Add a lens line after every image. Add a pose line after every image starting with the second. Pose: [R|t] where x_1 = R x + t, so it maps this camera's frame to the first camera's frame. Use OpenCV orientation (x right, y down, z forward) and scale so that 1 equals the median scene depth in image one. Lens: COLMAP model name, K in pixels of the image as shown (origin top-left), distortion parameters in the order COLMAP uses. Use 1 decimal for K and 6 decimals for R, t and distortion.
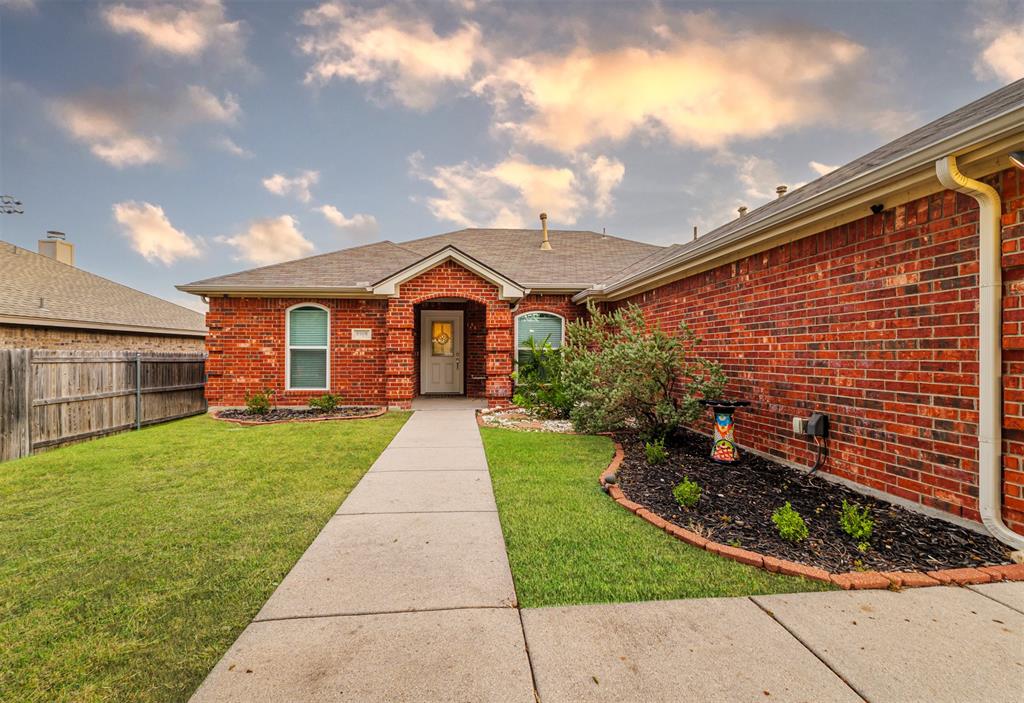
lens RADIAL K [[430.5, 0, 495.8], [0, 430.5, 352.5], [0, 0, 1]] dist [0.000005, -0.000020]
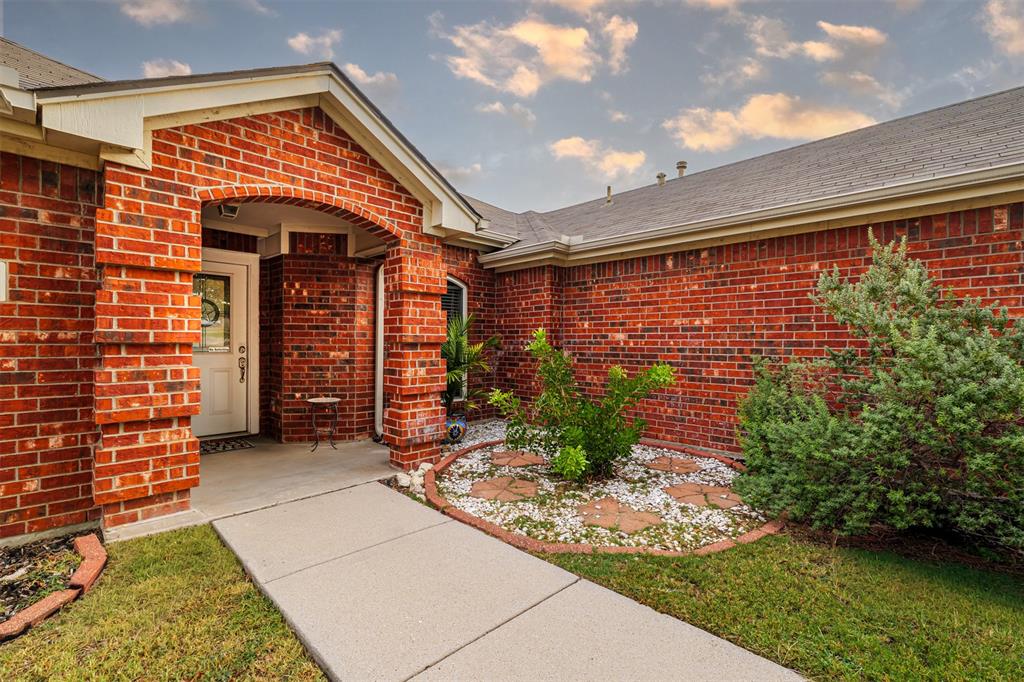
lens RADIAL K [[443.4, 0, 508.9], [0, 443.4, 346.6], [0, 0, 1]] dist [0.000492, -0.000104]
pose [[0.751748, -0.001391, 0.659449, -0.238073], [-0.005939, 0.999943, 0.008879, -0.004993], [-0.659424, -0.010591, 0.751696, 0.581061]]
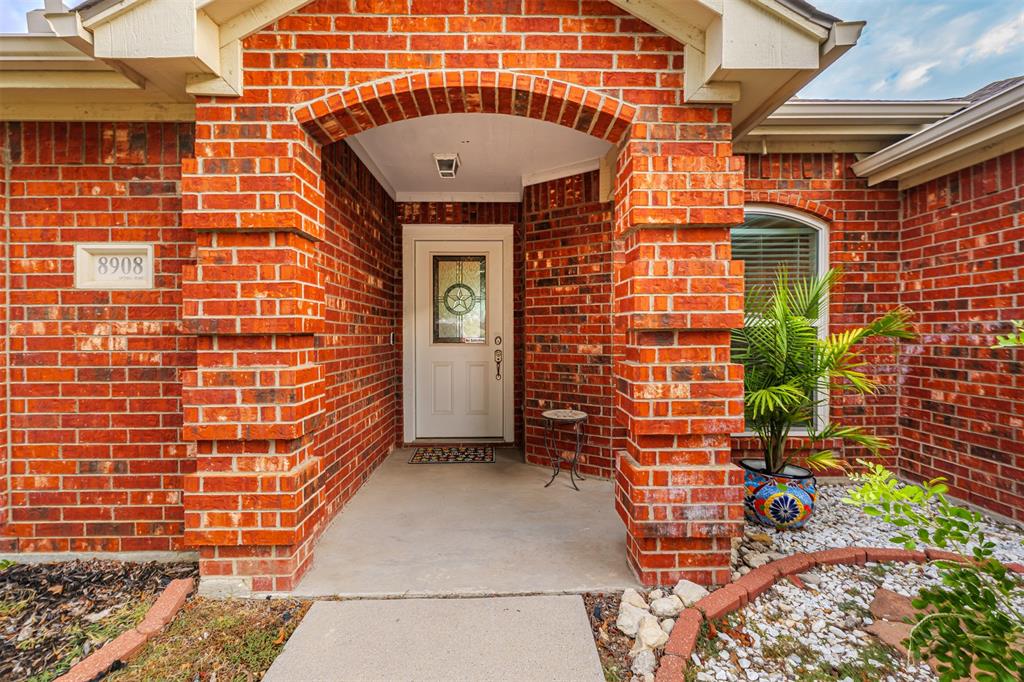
lens RADIAL K [[442.5, 0, 510.0], [0, 442.5, 335.2], [0, 0, 1]] dist [0.000994, -0.000070]
pose [[0.998549, -0.004149, -0.053689, -0.071779], [0.004619, 0.999952, 0.008638, -0.003916], [0.053651, -0.008873, 0.998520, 0.765521]]
